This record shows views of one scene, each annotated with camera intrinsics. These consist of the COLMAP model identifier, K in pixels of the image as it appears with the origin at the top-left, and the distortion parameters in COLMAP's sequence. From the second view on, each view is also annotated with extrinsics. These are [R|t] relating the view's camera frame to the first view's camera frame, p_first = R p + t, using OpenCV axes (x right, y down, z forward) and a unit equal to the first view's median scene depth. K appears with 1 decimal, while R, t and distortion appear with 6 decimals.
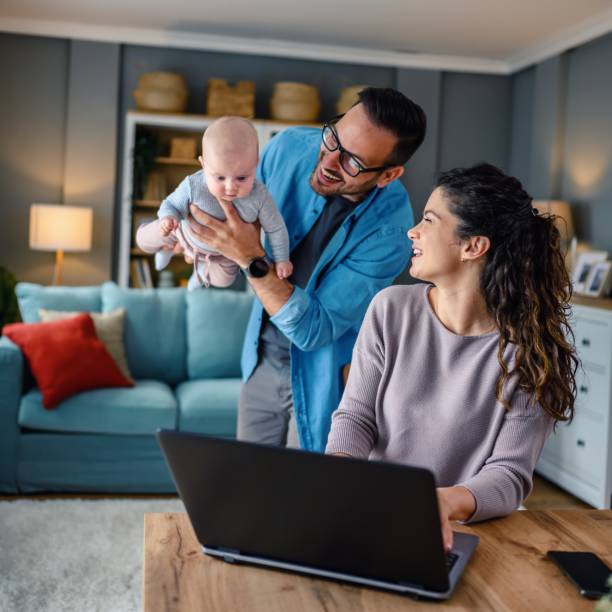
lens RADIAL K [[925.6, 0, 298.9], [0, 925.6, 265.6], [0, 0, 1]] dist [0.038454, 0.000000]
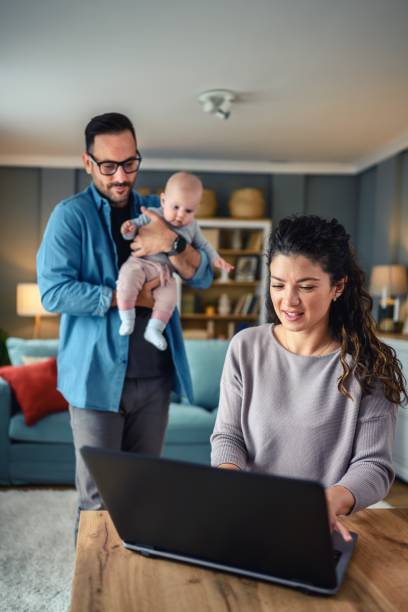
lens RADIAL K [[635.2, 0, 139.5], [0, 635.2, 337.4], [0, 0, 1]] dist [0.046276, 0.000000]
pose [[0.994121, -0.027675, -0.104679, 0.010425], [0.029911, 0.999355, 0.019858, 0.017287], [0.104062, -0.022872, 0.994308, 0.161592]]
